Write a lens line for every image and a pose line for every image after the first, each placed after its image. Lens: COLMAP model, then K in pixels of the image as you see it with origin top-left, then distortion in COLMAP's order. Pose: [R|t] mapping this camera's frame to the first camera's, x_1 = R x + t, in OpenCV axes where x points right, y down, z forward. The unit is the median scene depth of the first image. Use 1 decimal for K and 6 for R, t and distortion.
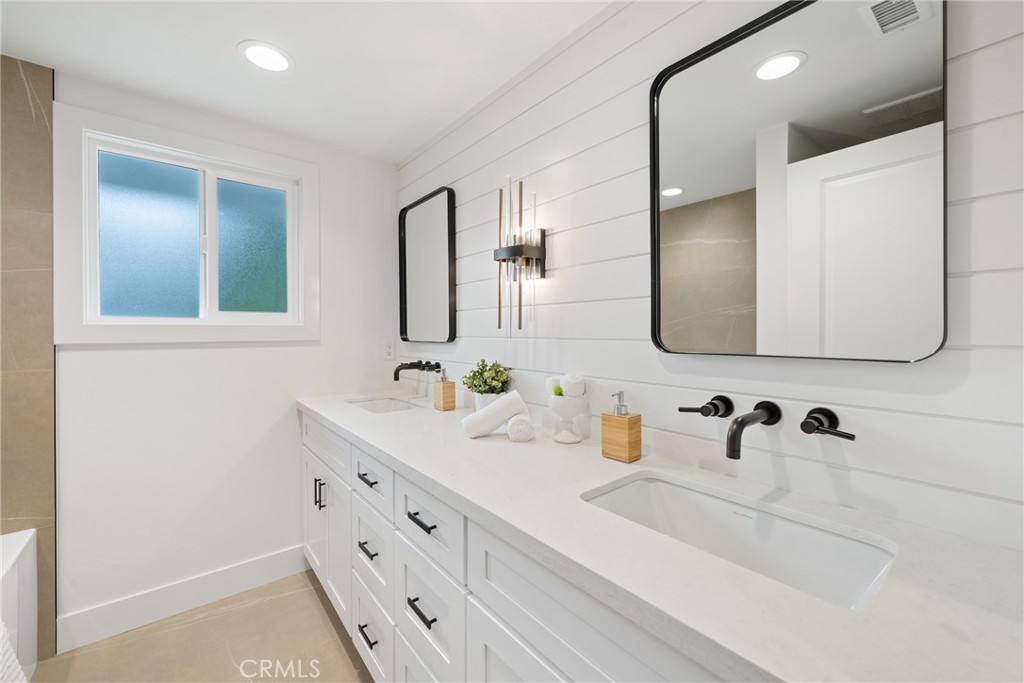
lens RADIAL K [[414.4, 0, 508.0], [0, 414.4, 334.1], [0, 0, 1]] dist [0.000861, 0.000457]
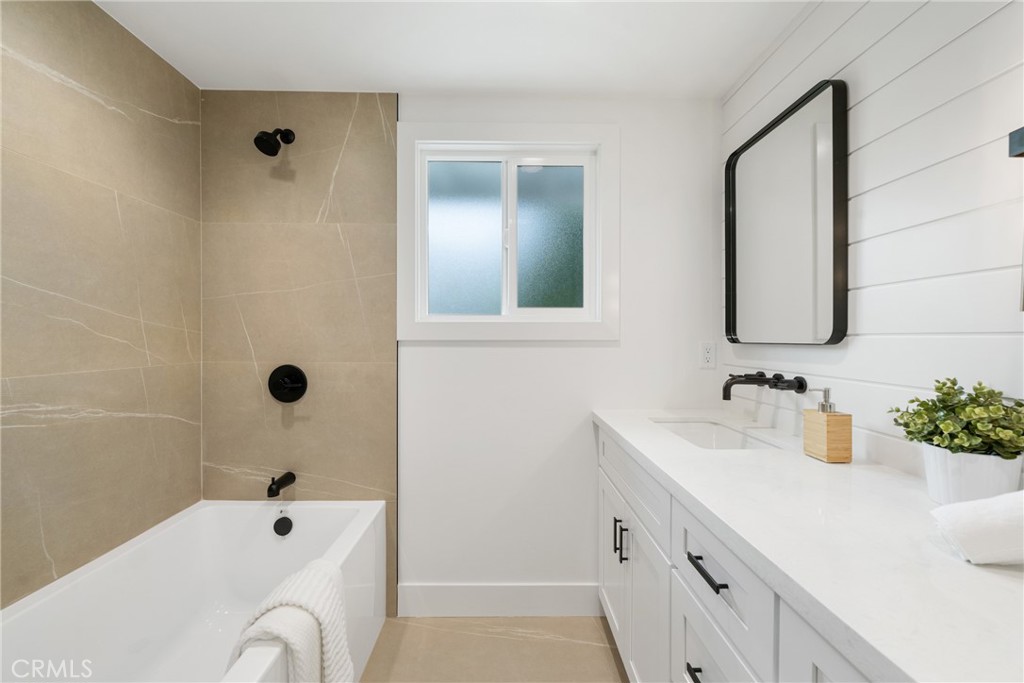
lens RADIAL K [[410.5, 0, 508.6], [0, 410.5, 335.9], [0, 0, 1]] dist [0.001335, 0.000177]
pose [[0.788529, 0.001761, -0.614995, -0.145611], [-0.009162, 0.999919, -0.008884, 0.017376], [0.614929, 0.012640, 0.788481, 0.260691]]
